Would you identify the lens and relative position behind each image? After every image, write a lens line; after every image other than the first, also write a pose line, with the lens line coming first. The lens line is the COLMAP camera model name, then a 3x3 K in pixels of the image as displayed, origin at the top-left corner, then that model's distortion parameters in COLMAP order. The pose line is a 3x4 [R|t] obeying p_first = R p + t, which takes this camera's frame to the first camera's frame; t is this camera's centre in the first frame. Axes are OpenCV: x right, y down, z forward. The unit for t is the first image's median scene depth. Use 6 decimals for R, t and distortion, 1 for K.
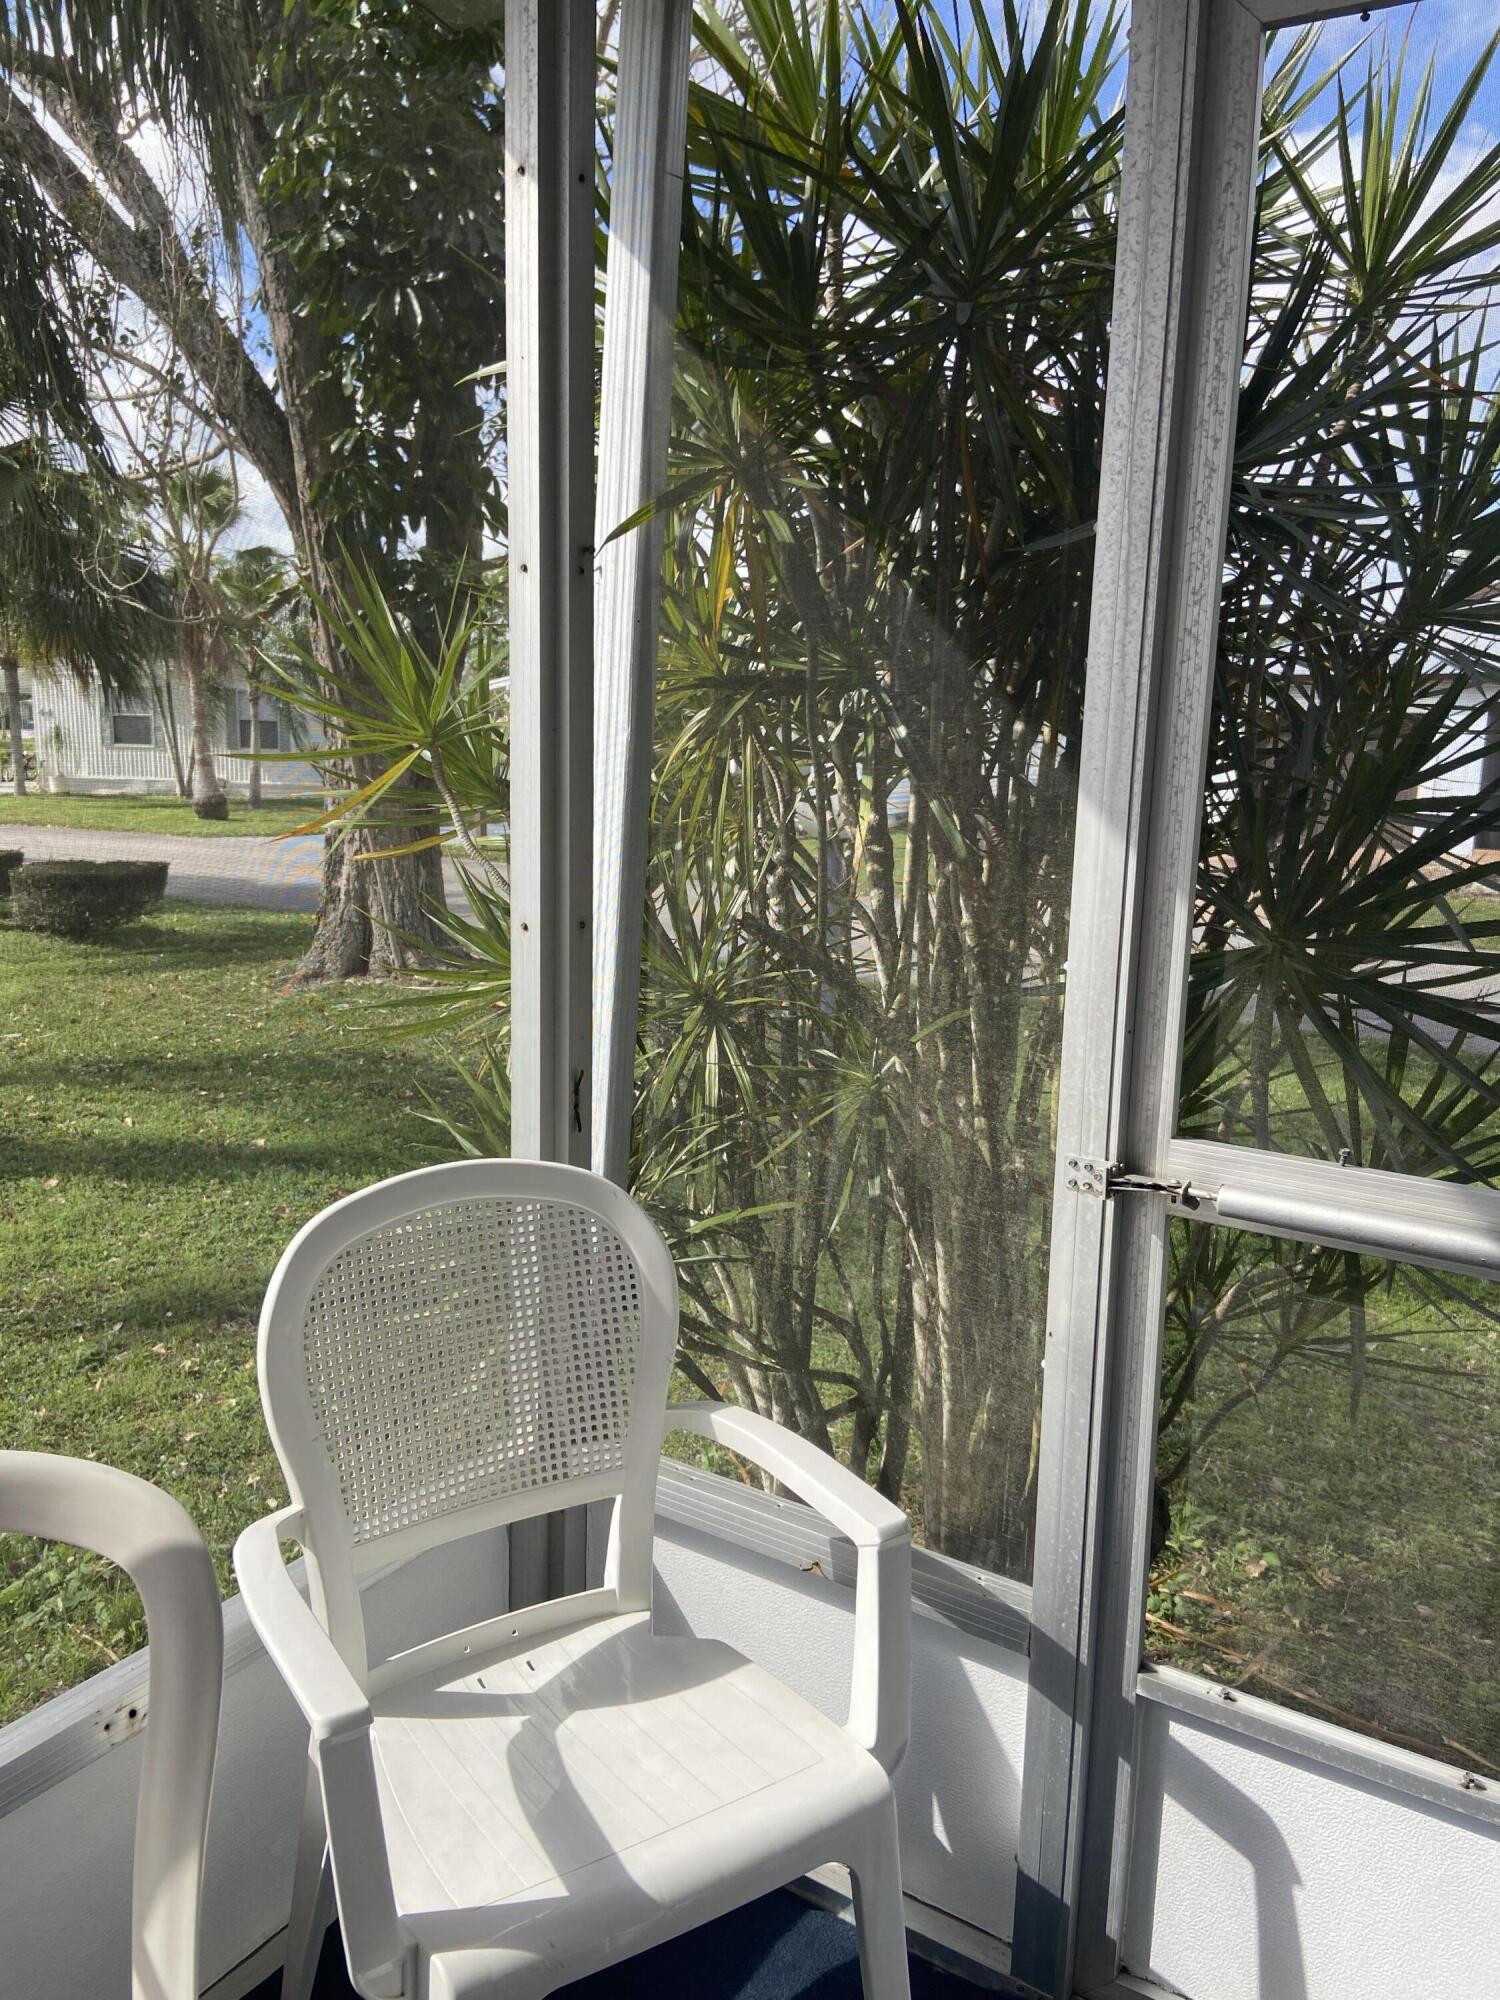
lens RADIAL K [[1490.0, 0, 750.0], [0, 1490.0, 1000.0], [0, 0, 1]] dist [0.148228, -0.182421]
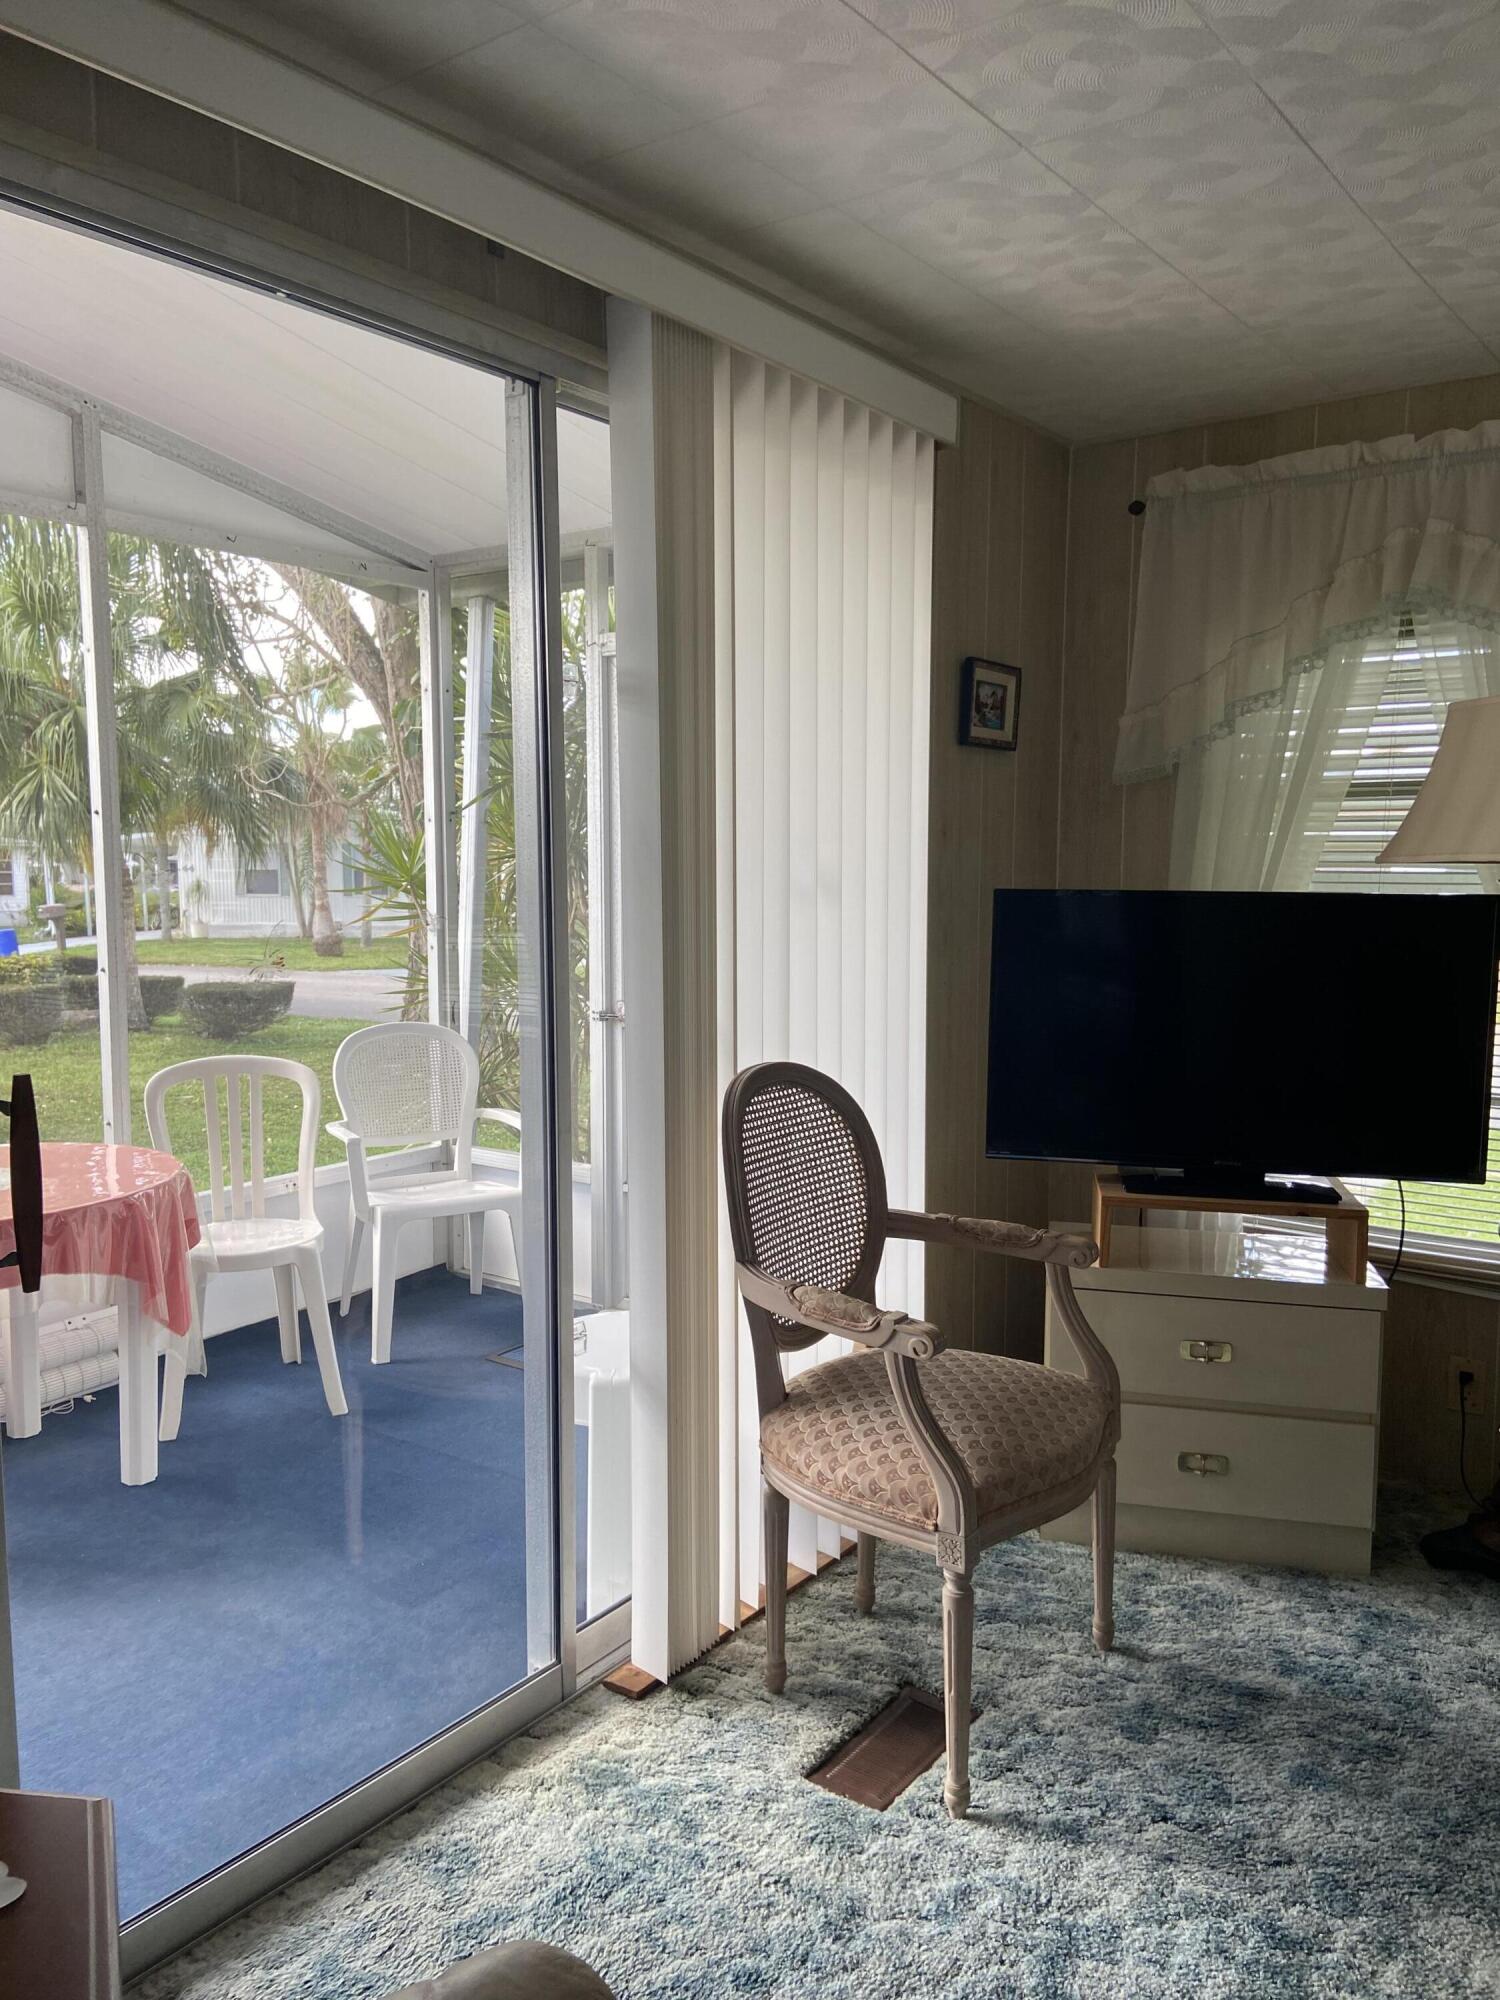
lens RADIAL K [[1490.0, 0, 750.0], [0, 1490.0, 1000.0], [0, 0, 1]] dist [0.148228, -0.182421]
pose [[0.997362, -0.025831, -0.067840, 0.052262], [0.019945, 0.996091, -0.086054, 0.025223], [0.069797, 0.084474, 0.993978, -0.143570]]
